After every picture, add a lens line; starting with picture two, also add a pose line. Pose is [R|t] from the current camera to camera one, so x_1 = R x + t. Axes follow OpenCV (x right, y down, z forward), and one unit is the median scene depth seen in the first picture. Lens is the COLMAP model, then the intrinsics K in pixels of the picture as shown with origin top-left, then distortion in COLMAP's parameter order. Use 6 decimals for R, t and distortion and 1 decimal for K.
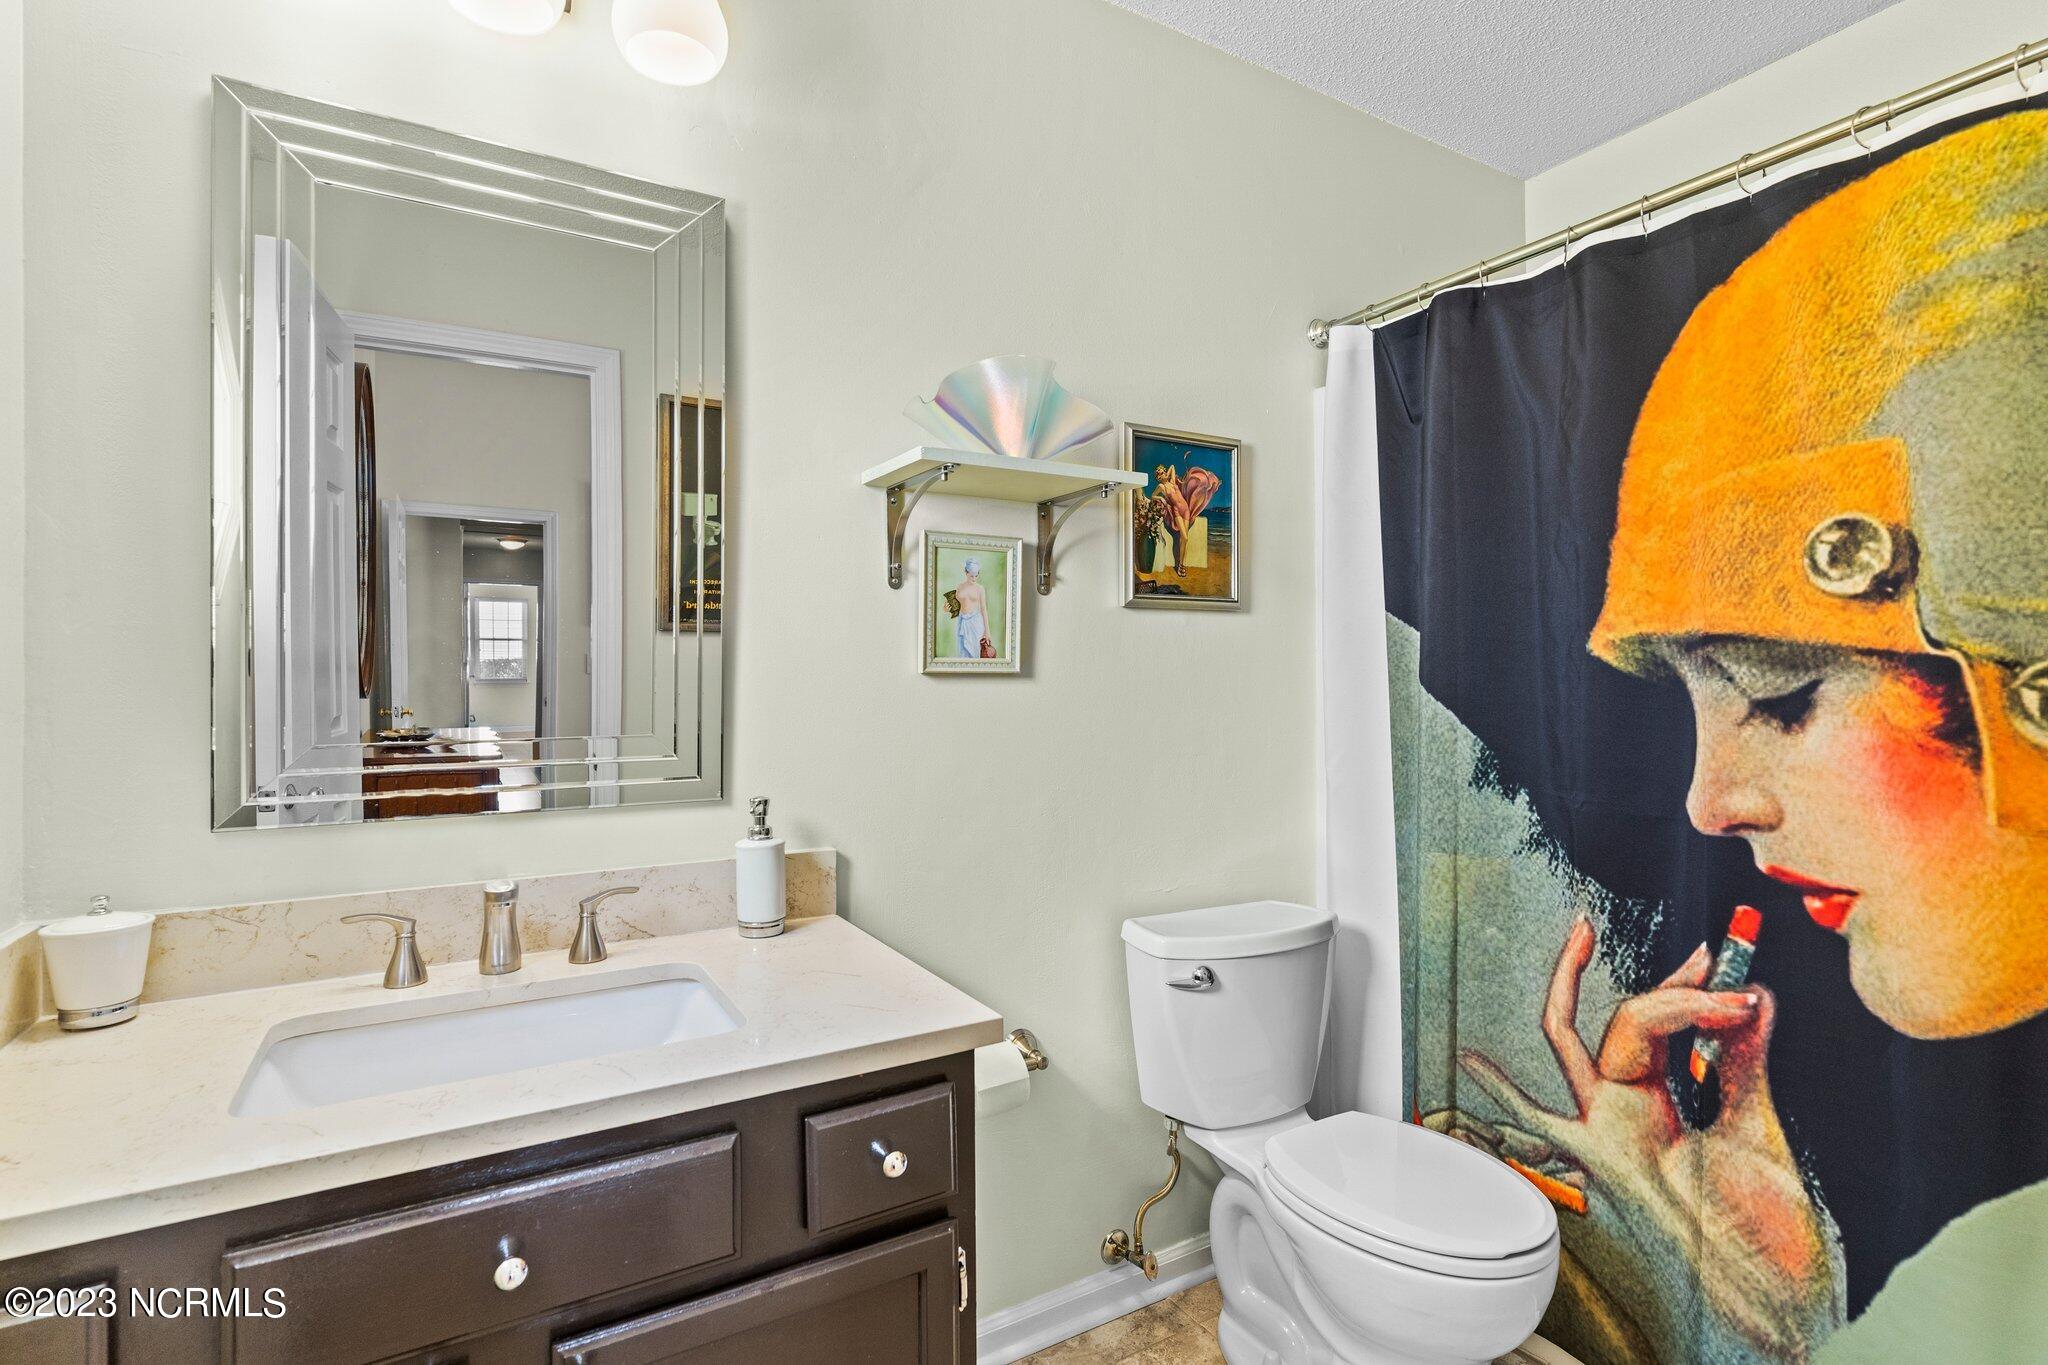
lens RADIAL K [[987.5, 0, 1028.4], [0, 987.5, 680.7], [0, 0, 1]] dist [0.000792, -0.000305]
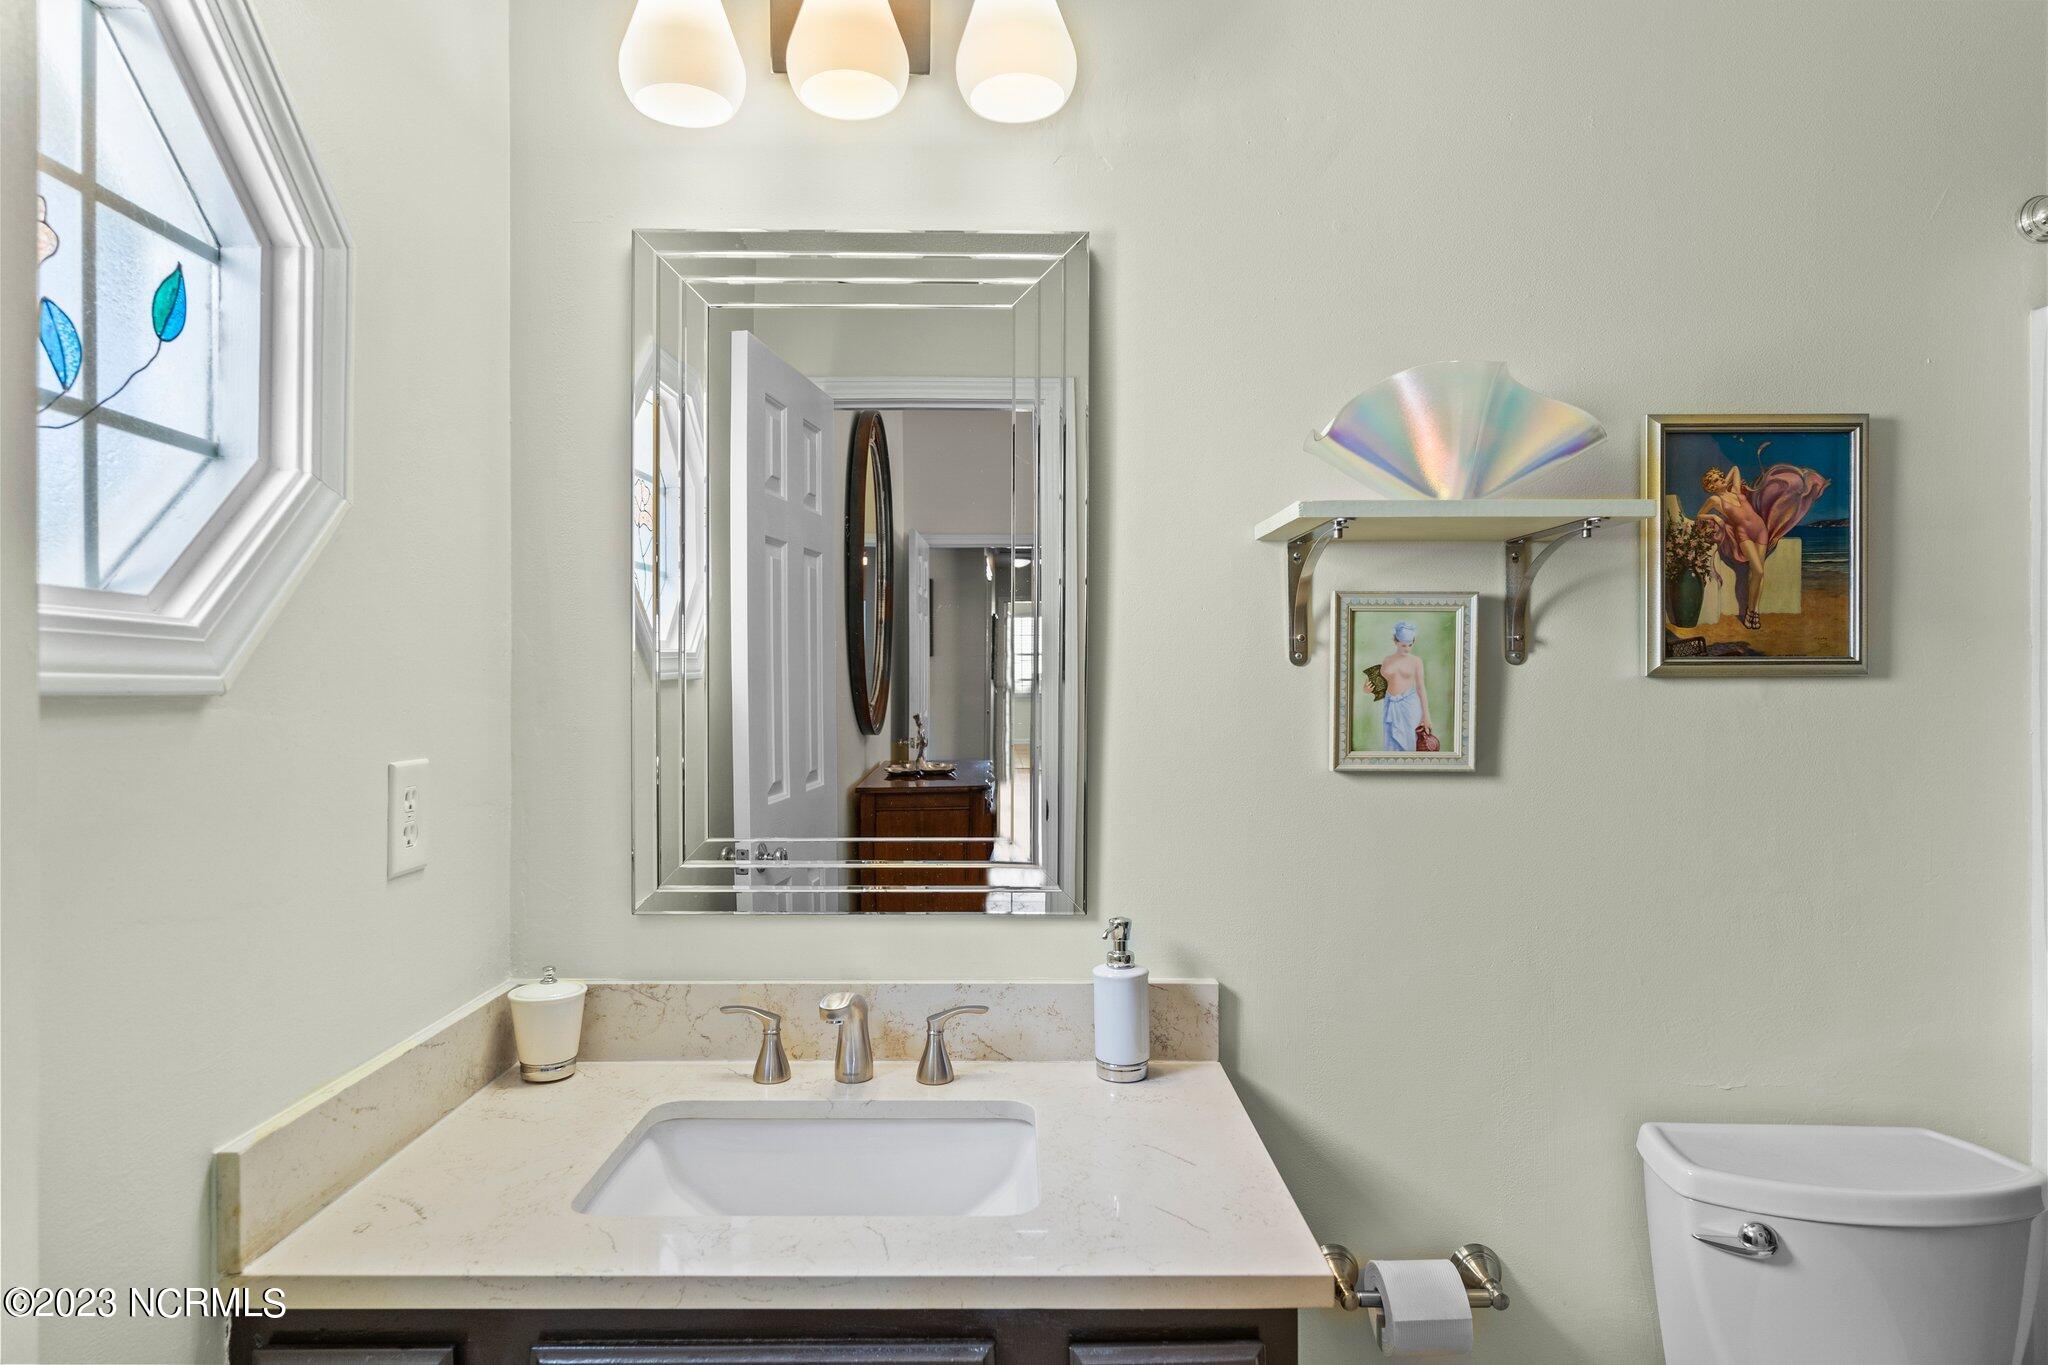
lens RADIAL K [[1156.0, 0, 1011.2], [0, 1156.0, 692.0], [0, 0, 1]] dist [0.002890, 0.001550]
pose [[0.863281, 0.006685, -0.504679, 0.145910], [-0.004628, 0.999975, 0.005328, -0.079664], [0.504702, -0.002264, 0.863291, 0.073383]]
